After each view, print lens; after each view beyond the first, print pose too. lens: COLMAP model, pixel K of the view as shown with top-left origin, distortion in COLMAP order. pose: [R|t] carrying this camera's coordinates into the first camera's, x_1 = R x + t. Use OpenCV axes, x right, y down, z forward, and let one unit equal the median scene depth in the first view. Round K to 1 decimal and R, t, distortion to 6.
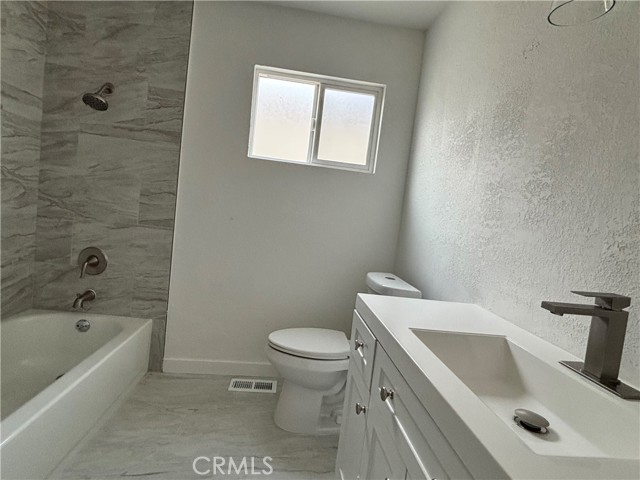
lens RADIAL K [[346.0, 0, 319.6], [0, 346.0, 239.6], [0, 0, 1]] dist [-0.002688, -0.000299]
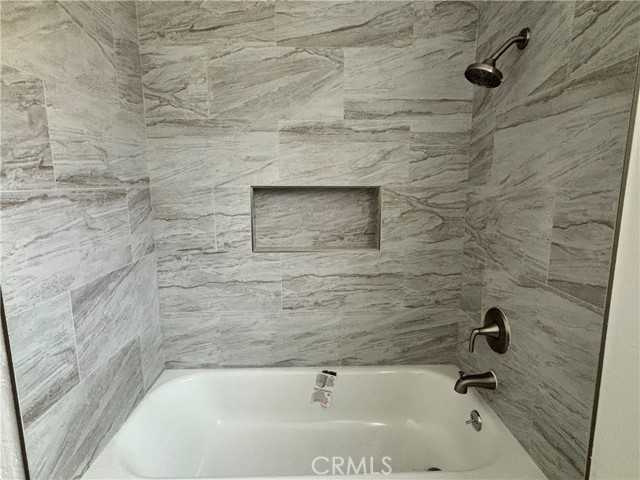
lens RADIAL K [[346.0, 0, 319.6], [0, 346.0, 237.7], [0, 0, 1]] dist [-0.002688, -0.000299]
pose [[-0.057988, 0.043372, -0.997375, -0.013970], [-0.082424, 0.995437, 0.048080, -0.112094], [0.994909, 0.084995, -0.054148, 0.713277]]
